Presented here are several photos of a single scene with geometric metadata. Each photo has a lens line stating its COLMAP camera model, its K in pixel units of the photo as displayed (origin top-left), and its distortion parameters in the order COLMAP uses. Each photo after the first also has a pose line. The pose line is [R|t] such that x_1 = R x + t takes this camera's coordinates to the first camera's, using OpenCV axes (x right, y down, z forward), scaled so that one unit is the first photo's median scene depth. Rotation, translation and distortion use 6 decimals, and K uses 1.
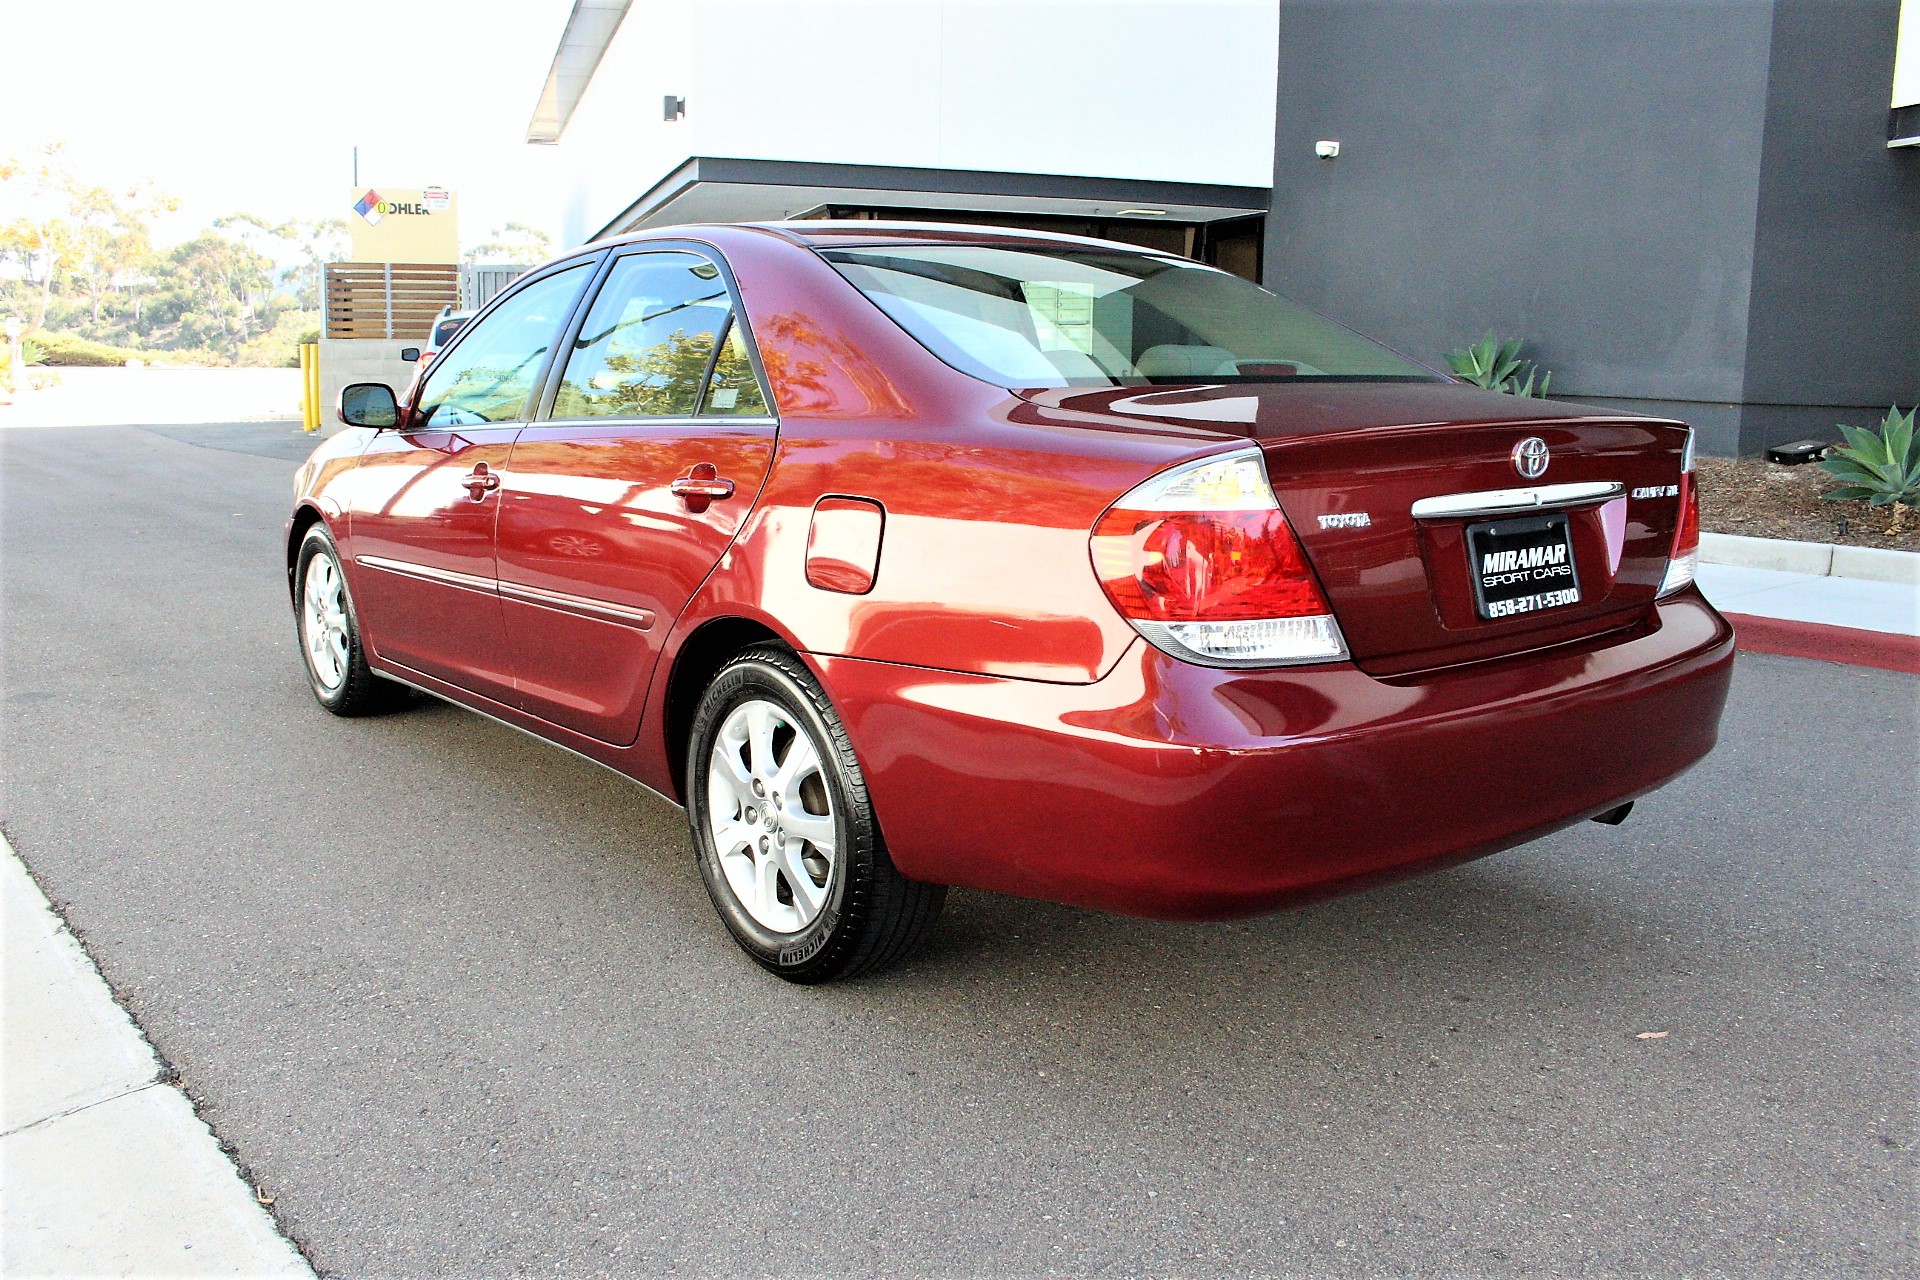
lens RADIAL K [[1587.3, 0, 948.7], [0, 1587.3, 641.4], [0, 0, 1]] dist [-0.155500, 0.119771]
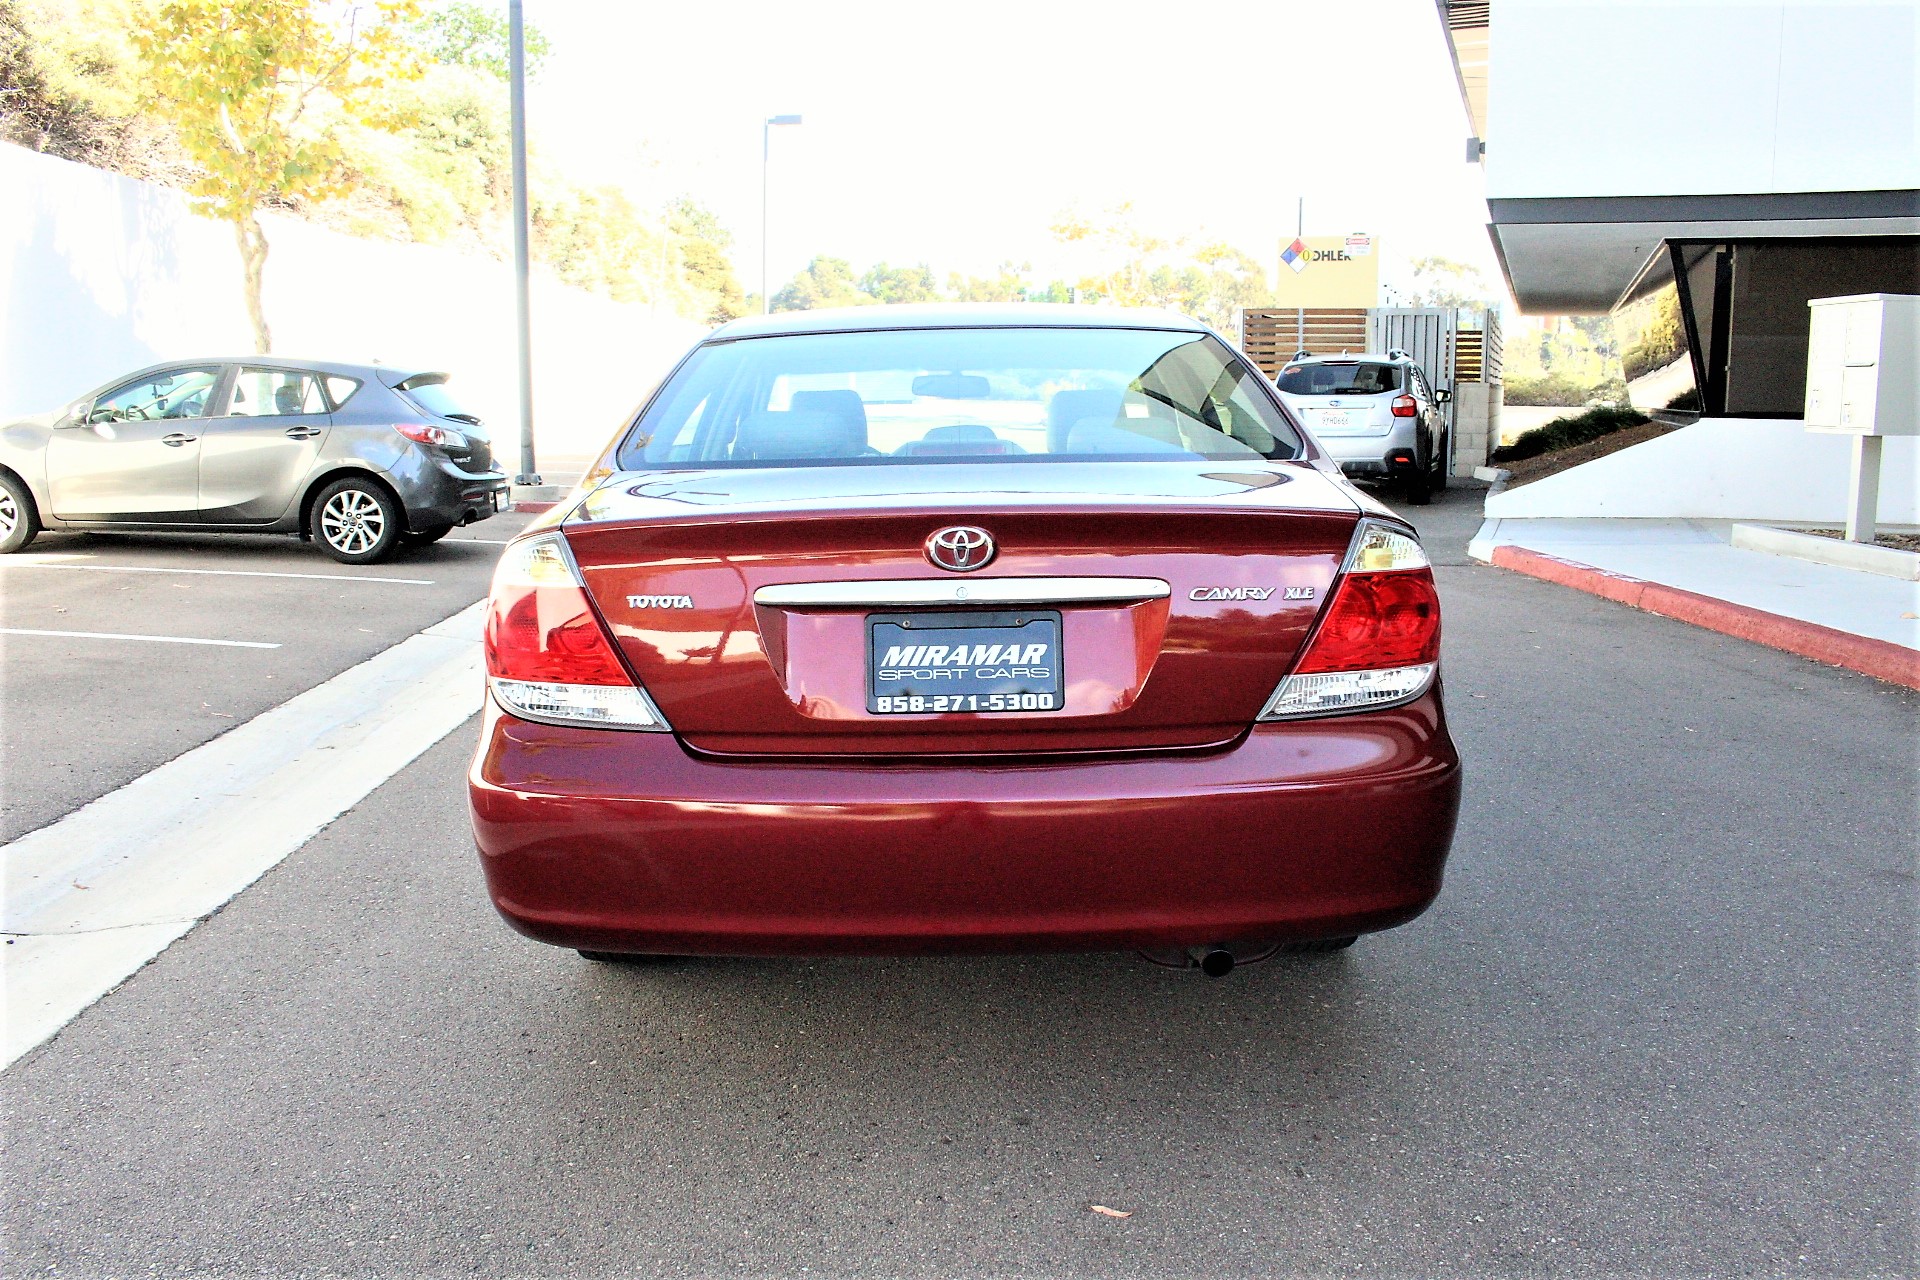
lens RADIAL K [[1587.3, 0, 948.7], [0, 1587.3, 641.4], [0, 0, 1]] dist [-0.155500, 0.119771]
pose [[0.782488, 0.081051, -0.617368, 0.689865], [-0.094558, 0.995460, 0.010841, -0.051488], [0.615444, 0.049894, 0.786599, 0.174297]]
